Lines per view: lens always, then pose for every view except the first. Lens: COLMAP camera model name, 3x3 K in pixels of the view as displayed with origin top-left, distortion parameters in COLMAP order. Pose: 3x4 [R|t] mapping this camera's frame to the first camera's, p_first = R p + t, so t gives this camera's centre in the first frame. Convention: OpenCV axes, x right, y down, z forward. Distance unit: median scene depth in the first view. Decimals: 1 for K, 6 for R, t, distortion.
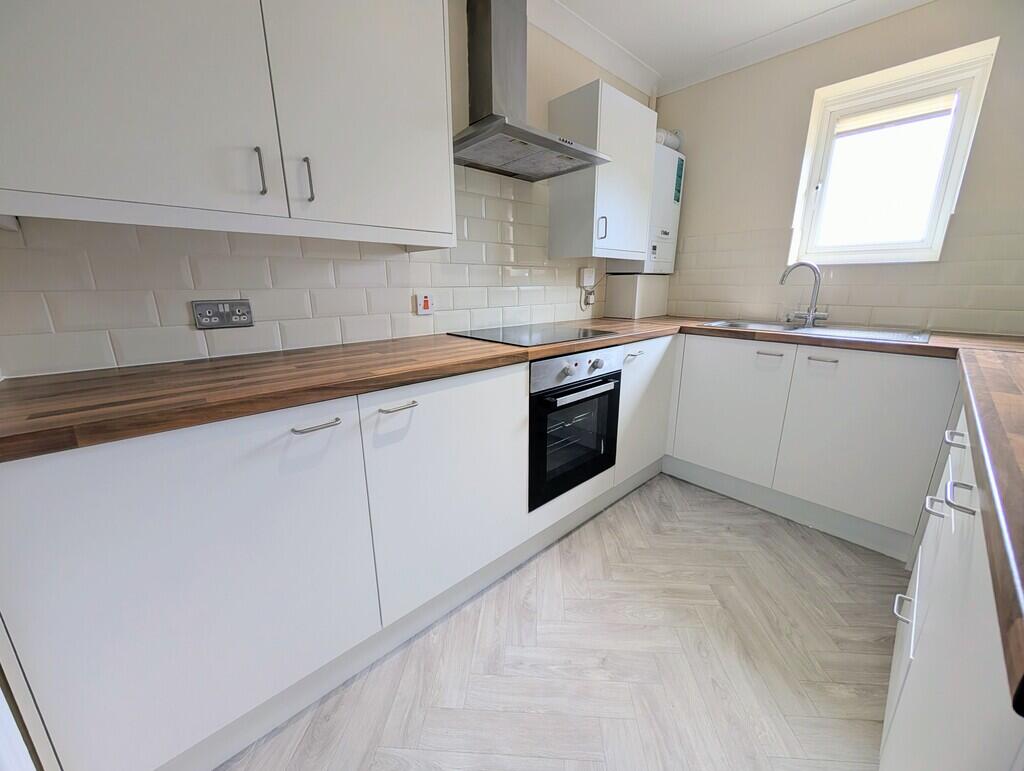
lens RADIAL K [[388.6, 0, 514.2], [0, 388.6, 382.5], [0, 0, 1]] dist [0.000656, 0.000005]
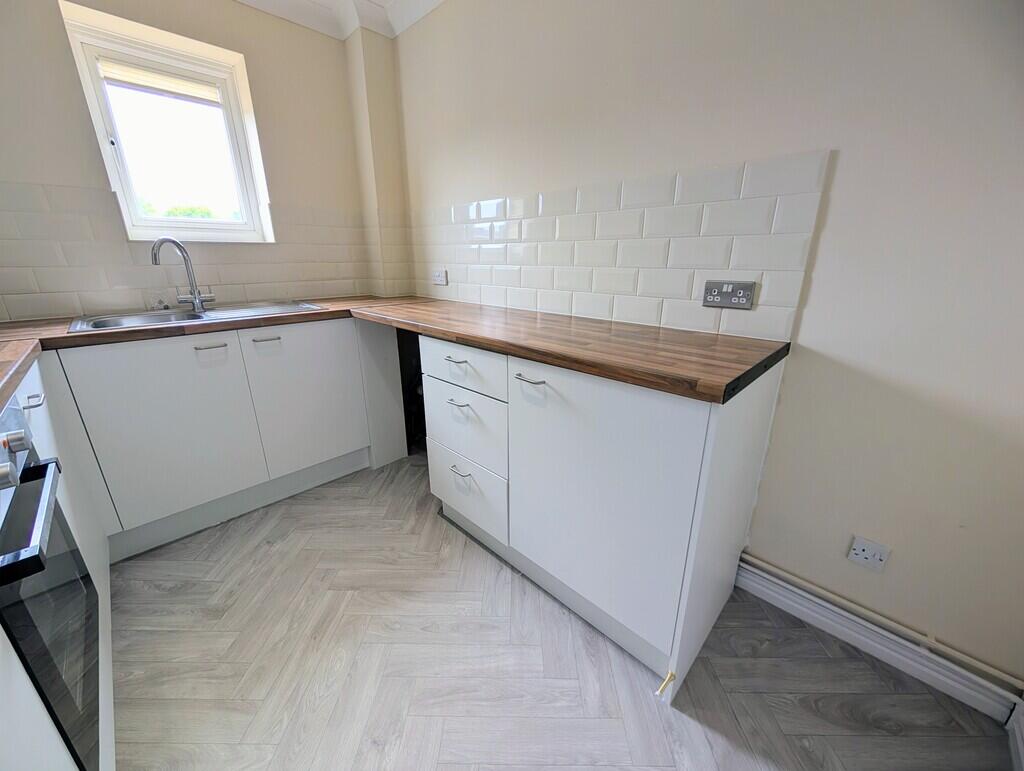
lens RADIAL K [[388.6, 0, 514.2], [0, 388.6, 382.5], [0, 0, 1]] dist [0.000656, 0.000005]
pose [[-0.044277, -0.306544, 0.950826, -0.232782], [0.252590, 0.917401, 0.307530, -0.103785], [-0.966560, 0.253785, 0.036810, 0.368139]]
